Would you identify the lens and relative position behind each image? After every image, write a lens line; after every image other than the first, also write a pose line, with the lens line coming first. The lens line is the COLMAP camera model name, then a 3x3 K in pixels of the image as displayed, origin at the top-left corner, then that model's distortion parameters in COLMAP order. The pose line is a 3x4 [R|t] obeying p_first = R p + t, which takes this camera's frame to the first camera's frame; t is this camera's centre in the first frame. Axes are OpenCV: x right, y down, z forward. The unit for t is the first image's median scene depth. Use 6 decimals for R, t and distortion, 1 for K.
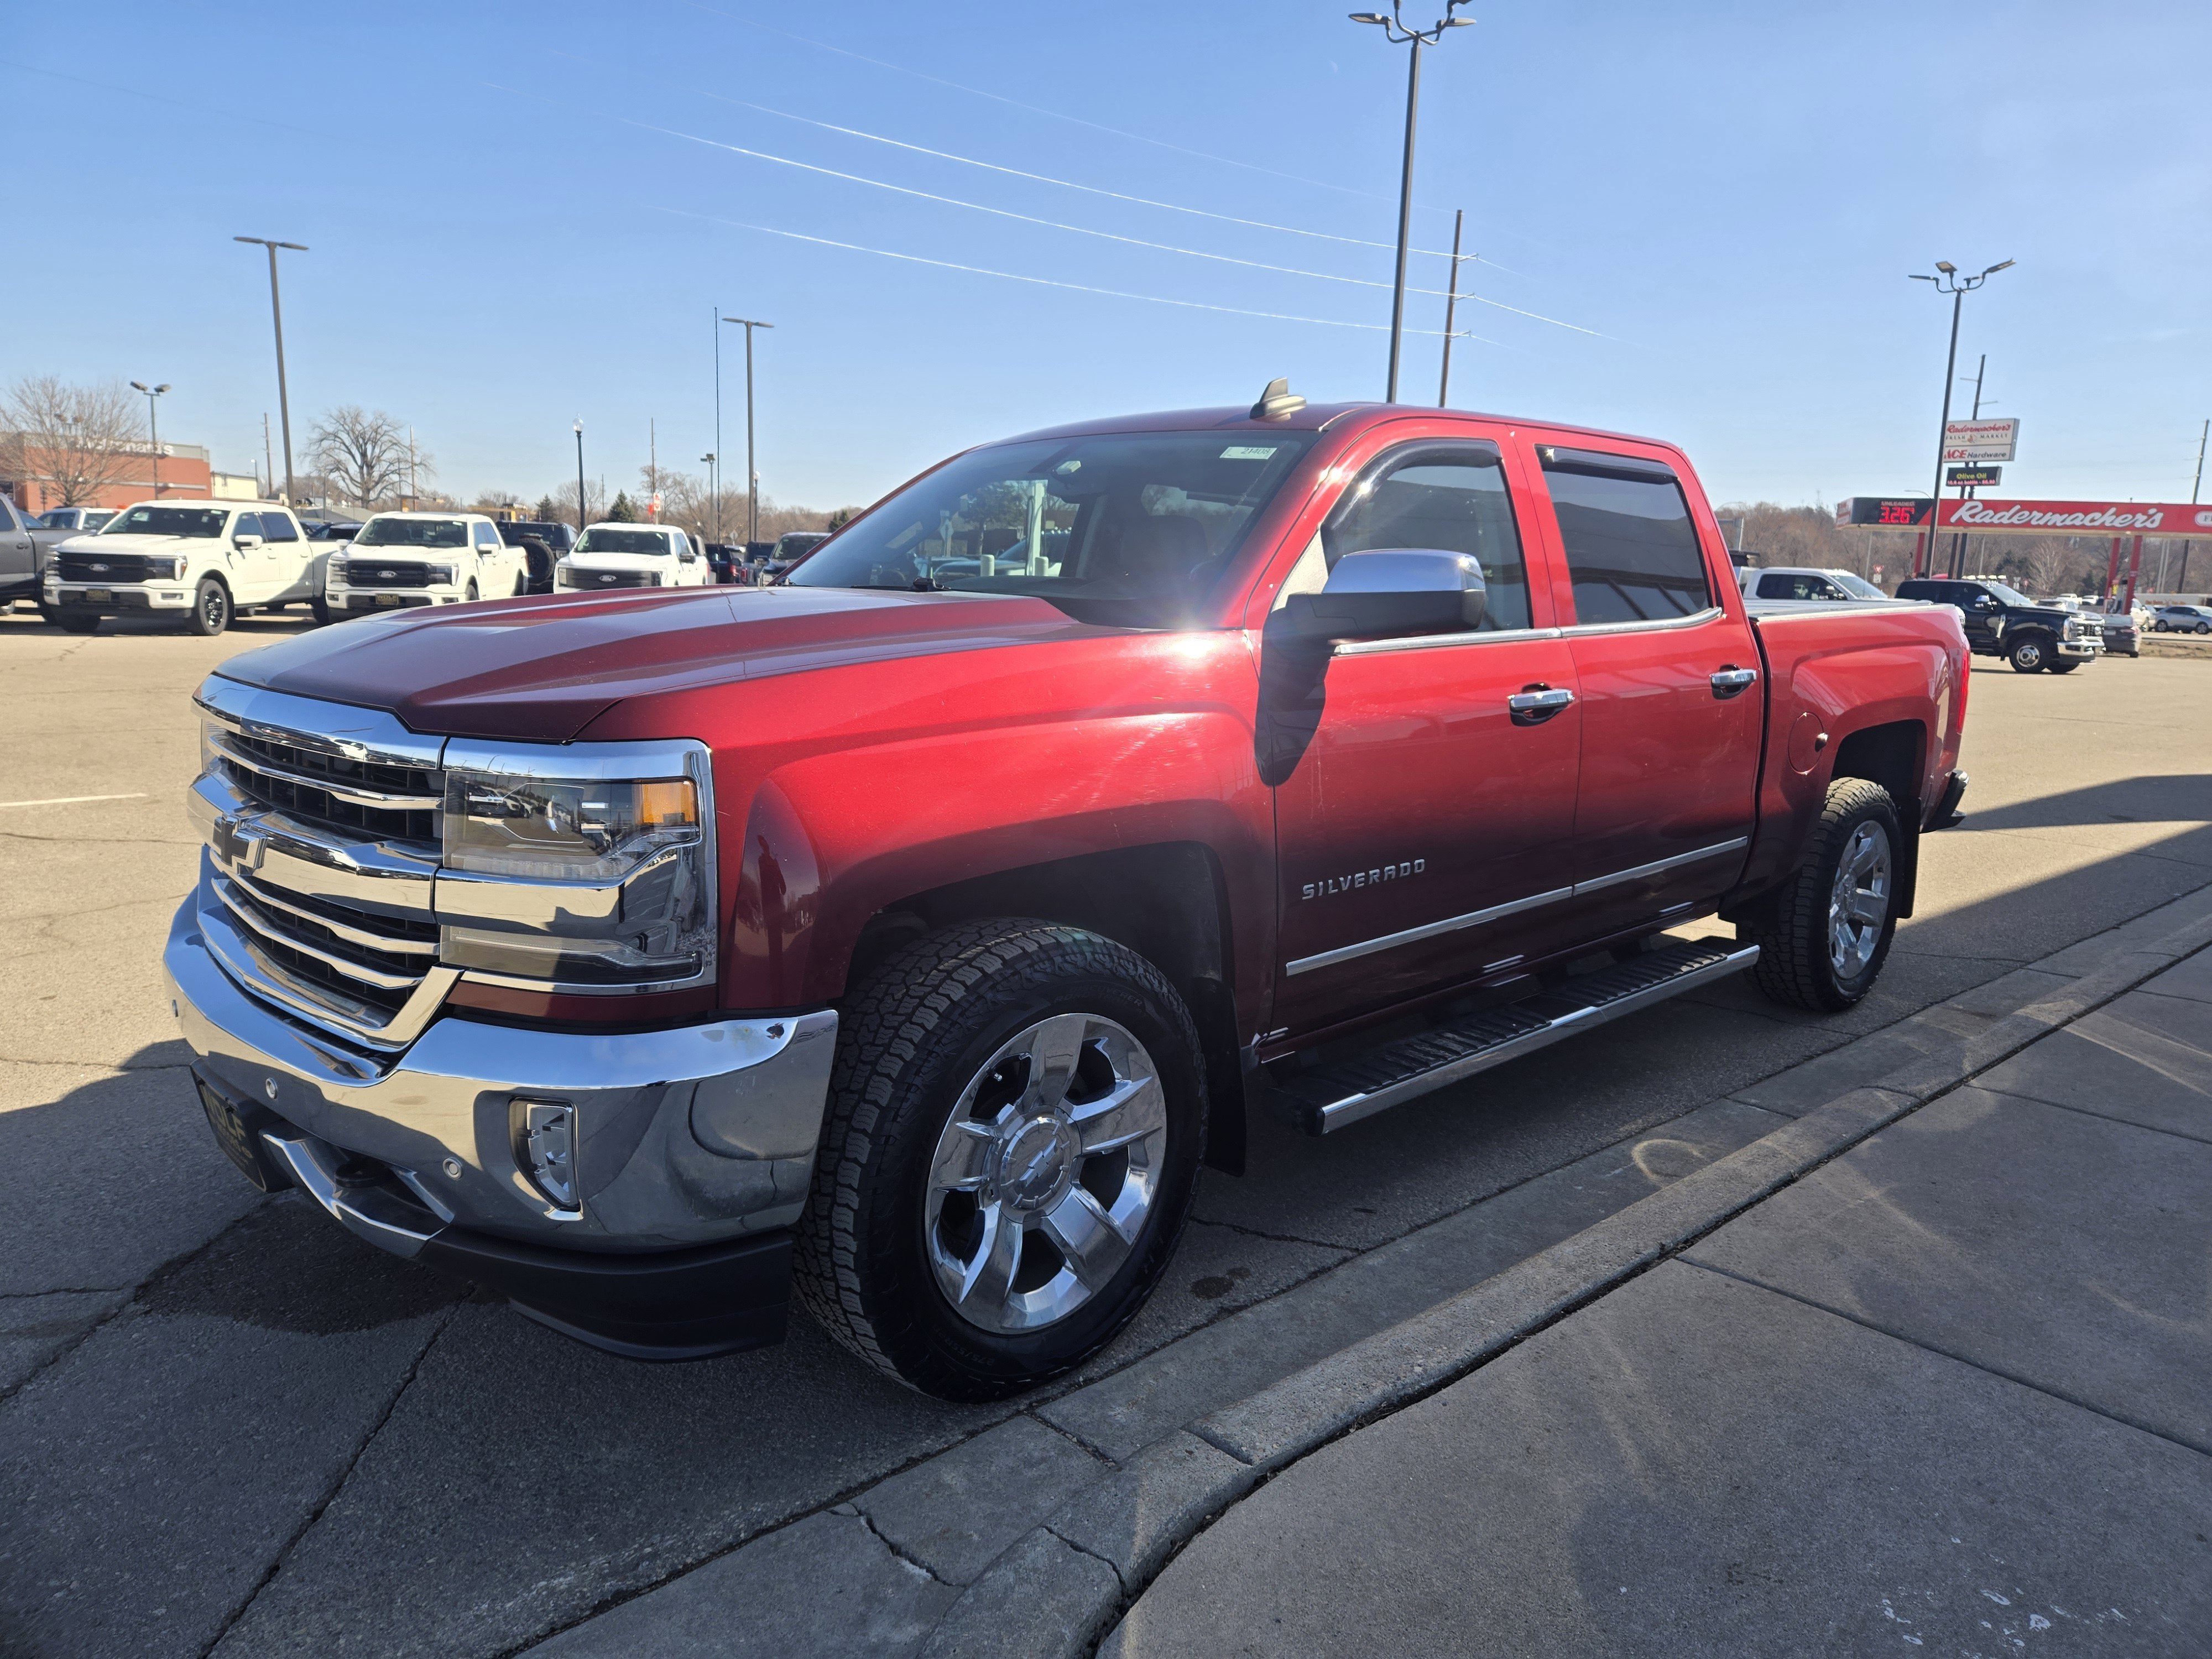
lens RADIAL K [[1503.2, 0, 1139.1], [0, 1503.2, 819.3], [0, 0, 1]] dist [0.054830, -0.044350]
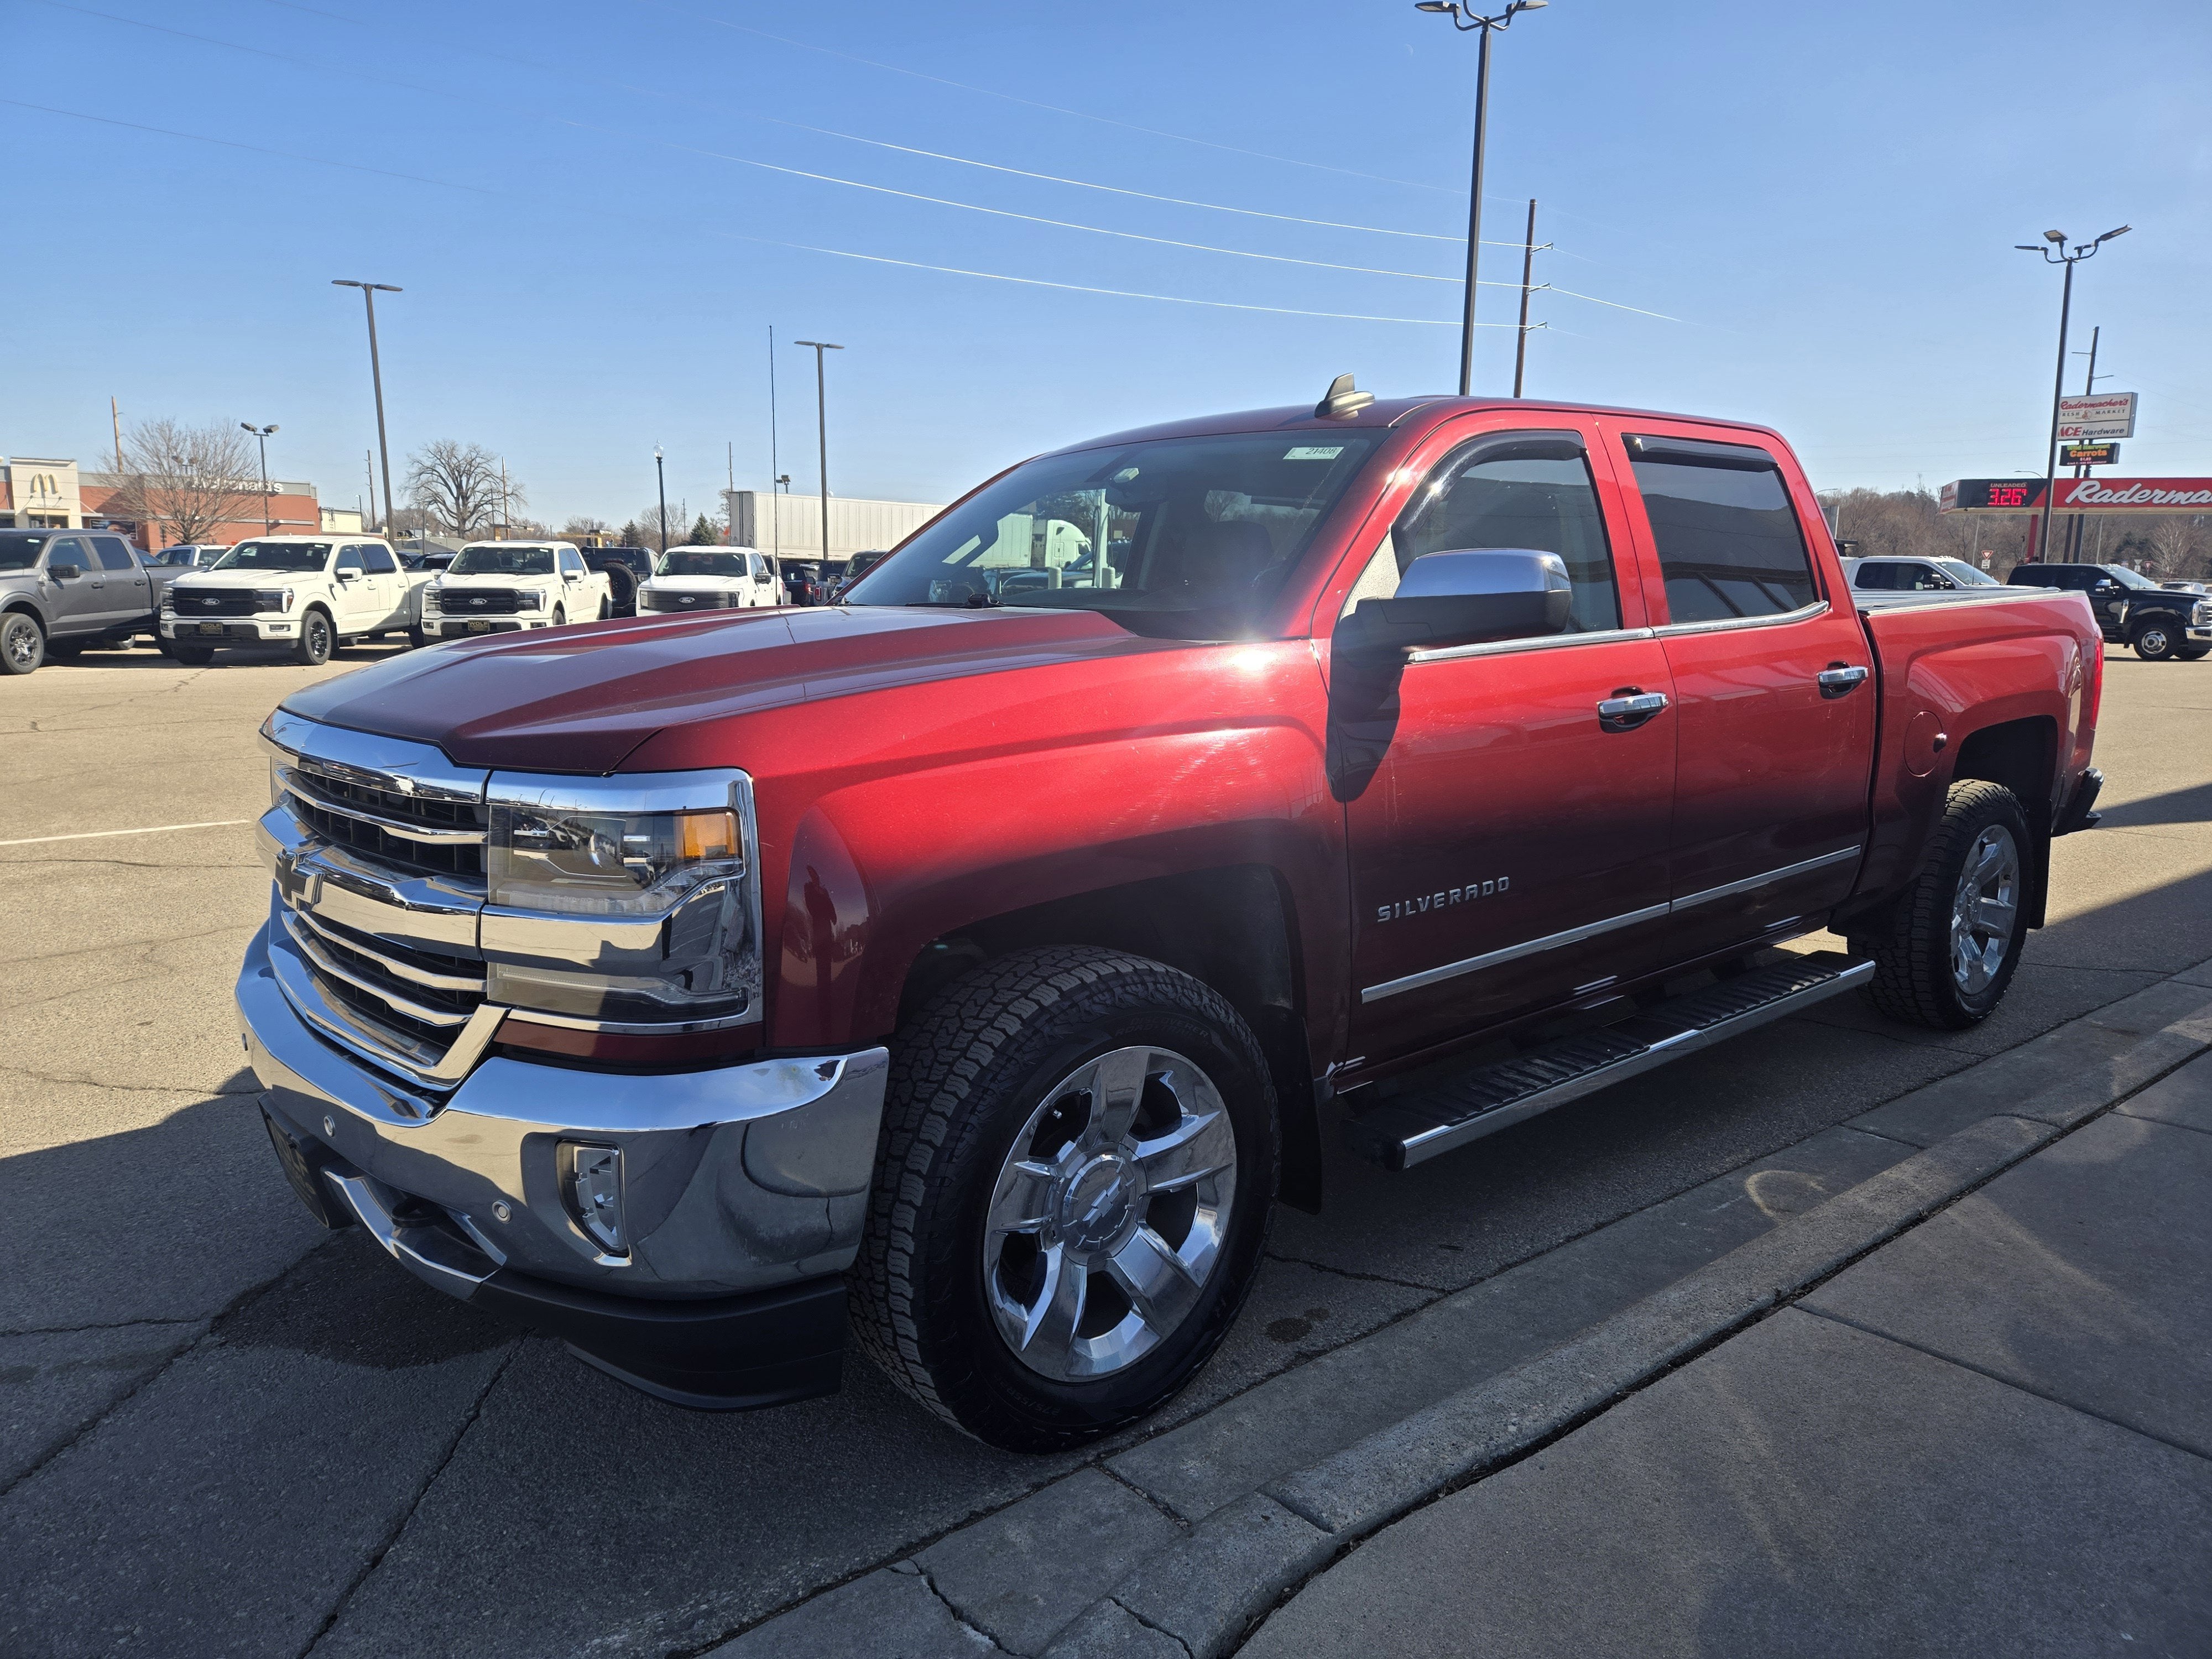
lens RADIAL K [[1503.2, 0, 1096.5], [0, 1503.2, 817.2], [0, 0, 1]] dist [0.054830, -0.044350]
pose [[0.996905, -0.014759, -0.077222, 0.005924], [0.014246, 0.999873, -0.007186, -0.007902], [0.077318, 0.006063, 0.996988, 0.039603]]
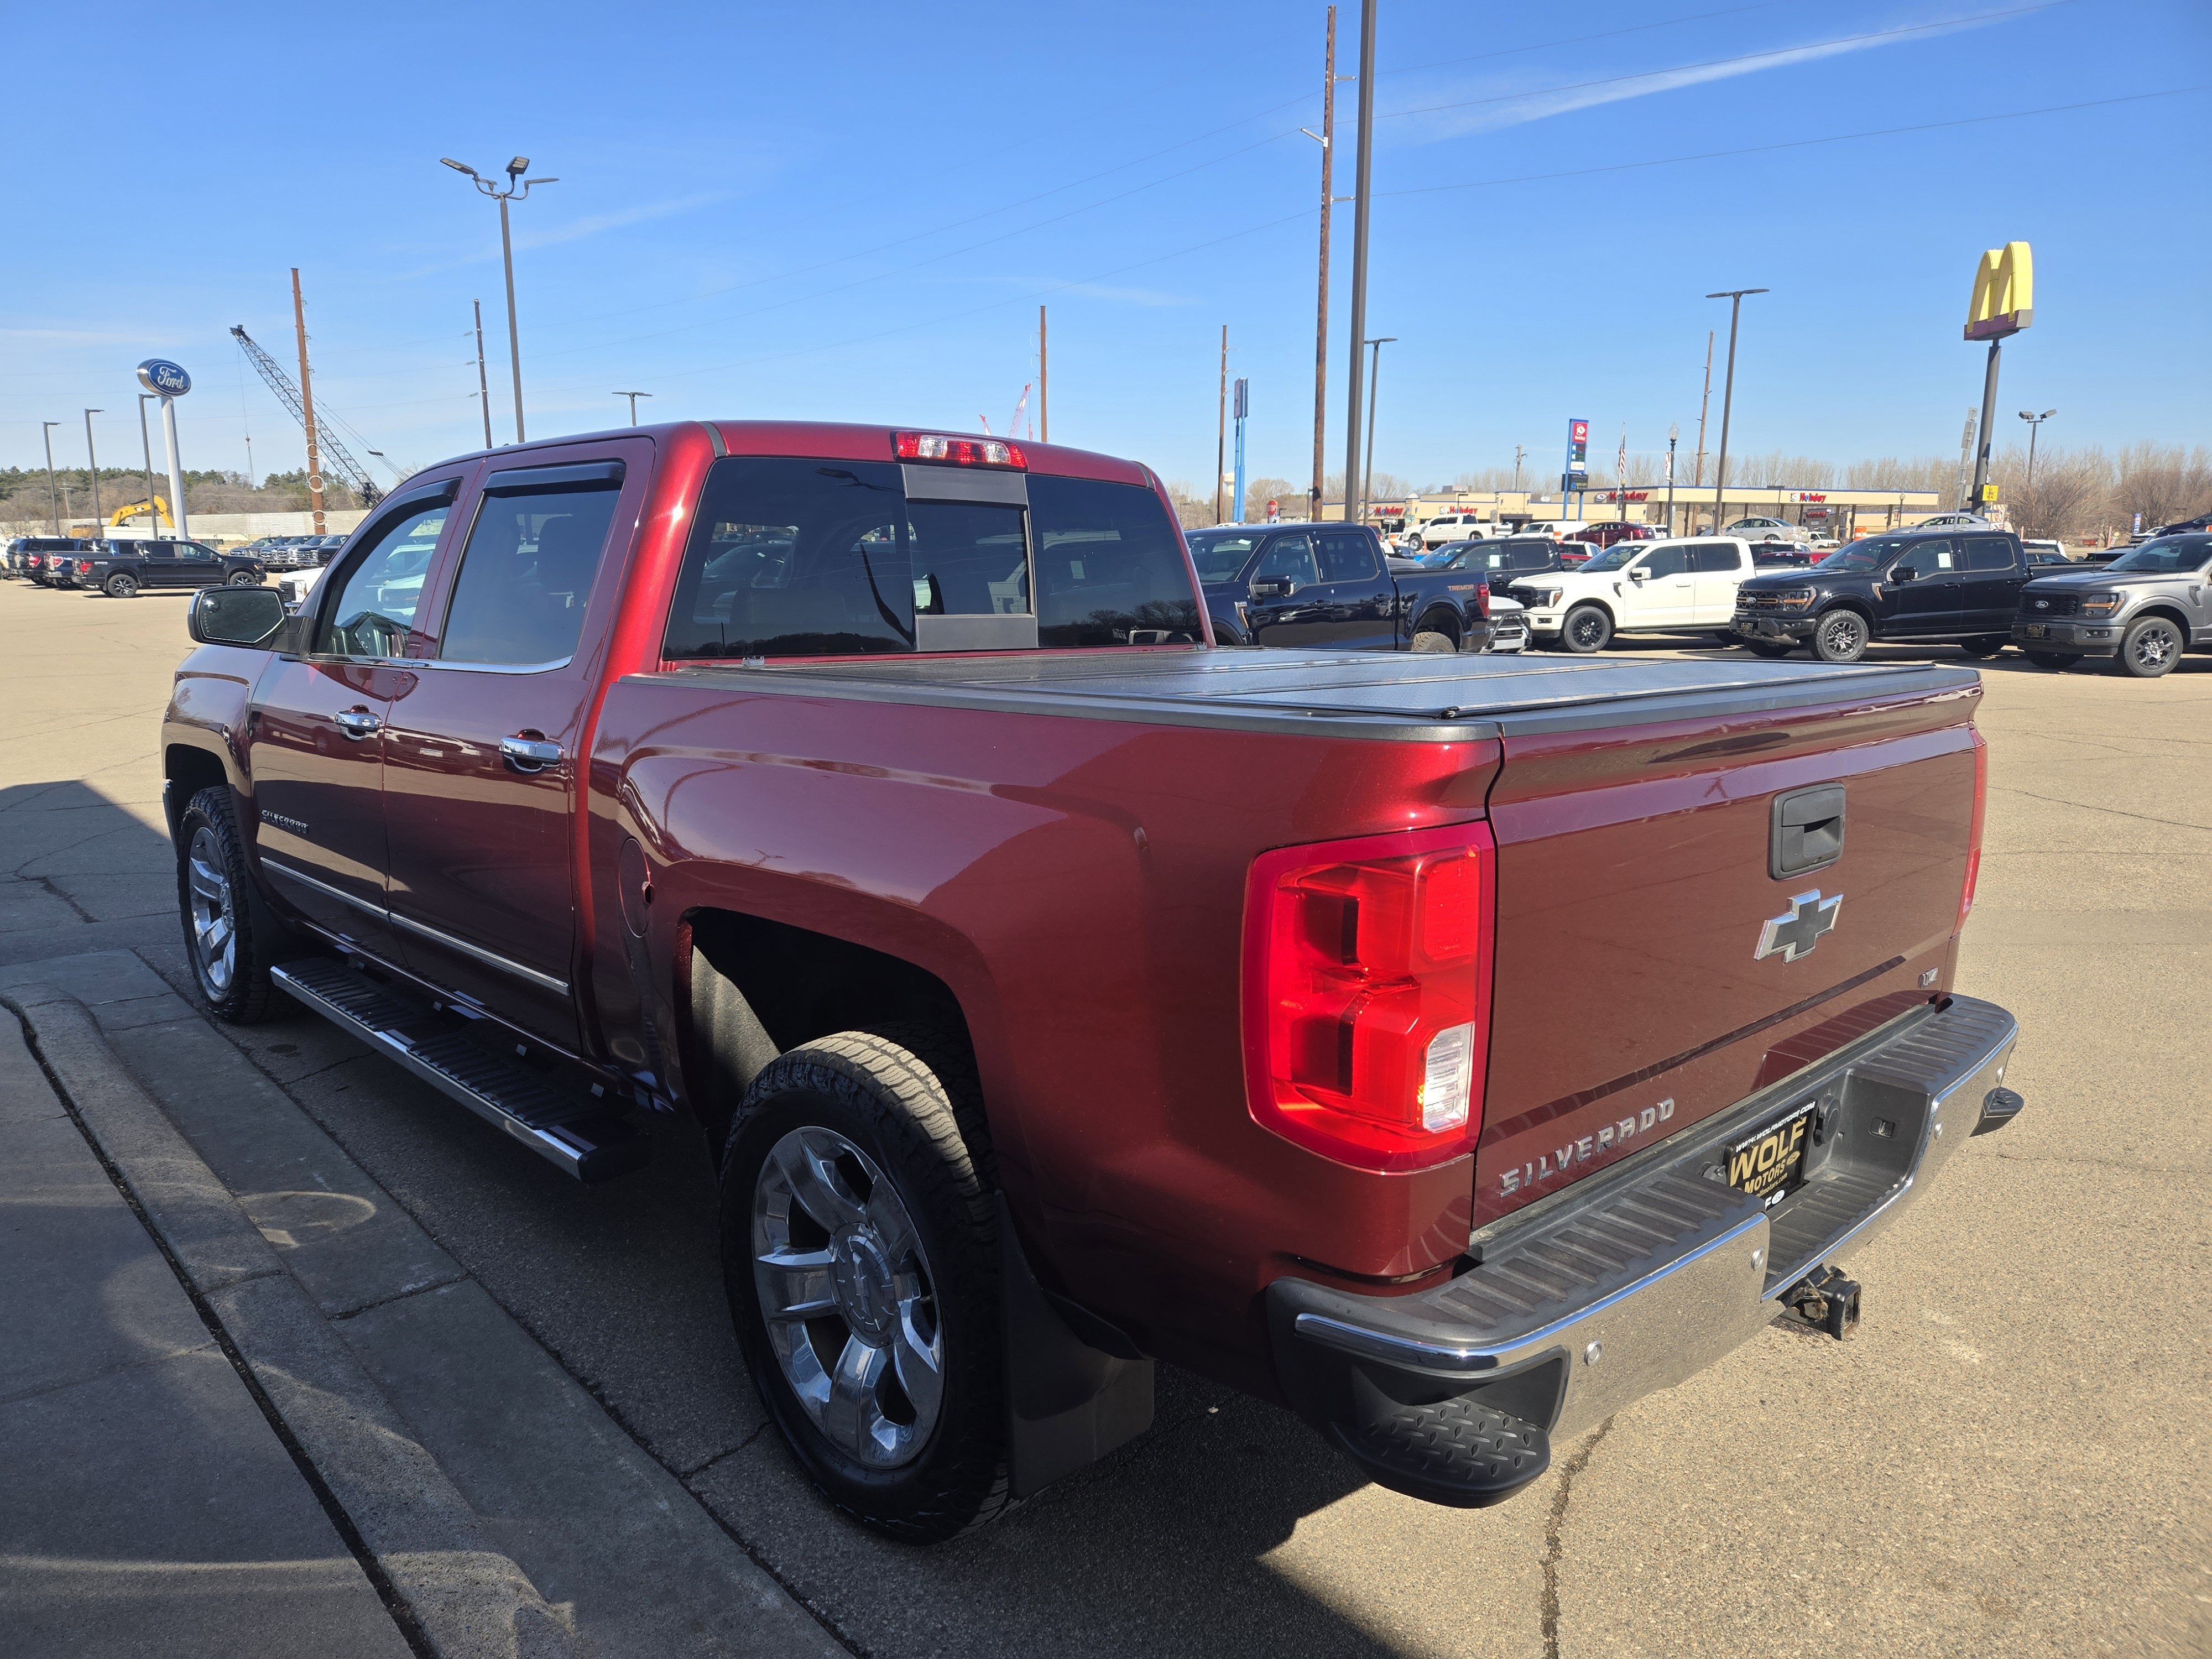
lens RADIAL K [[1503.2, 0, 1088.9], [0, 1503.2, 807.5], [0, 0, 1]] dist [0.054830, -0.044350]
pose [[-0.023223, 0.141742, -0.989631, 1.570147], [-0.165531, 0.975690, 0.143630, -0.305348], [0.985931, 0.167150, 0.000804, 1.785669]]
